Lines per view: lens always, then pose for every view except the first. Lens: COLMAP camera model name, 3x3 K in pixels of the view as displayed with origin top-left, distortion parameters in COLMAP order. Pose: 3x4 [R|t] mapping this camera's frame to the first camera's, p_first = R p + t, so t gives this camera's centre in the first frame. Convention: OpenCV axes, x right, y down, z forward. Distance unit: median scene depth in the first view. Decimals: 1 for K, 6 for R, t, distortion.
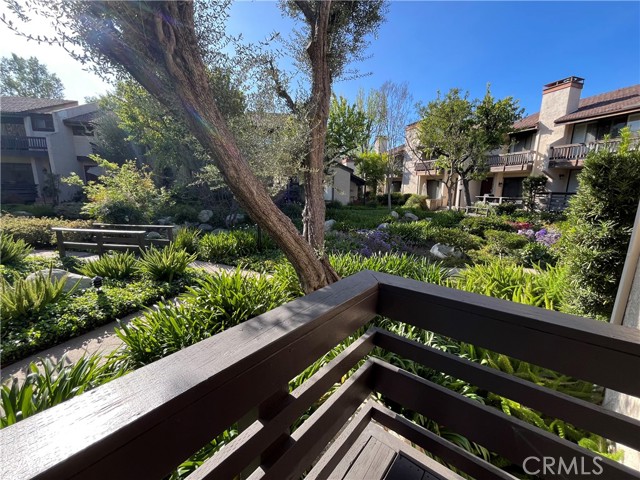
lens RADIAL K [[258.0, 0, 317.9], [0, 258.0, 241.4], [0, 0, 1]] dist [-0.003457, -0.000344]
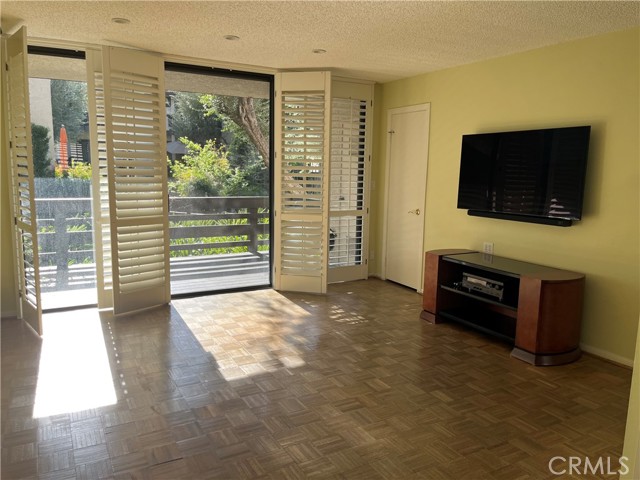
lens RADIAL K [[485.2, 0, 320.3], [0, 485.2, 239.0], [0, 0, 1]] dist [0.037348, -0.013868]
pose [[0.934090, 0.055852, -0.352641, 0.350738], [-0.076934, 0.995972, -0.046043, 0.119229], [0.348649, 0.070139, 0.934625, -0.580969]]
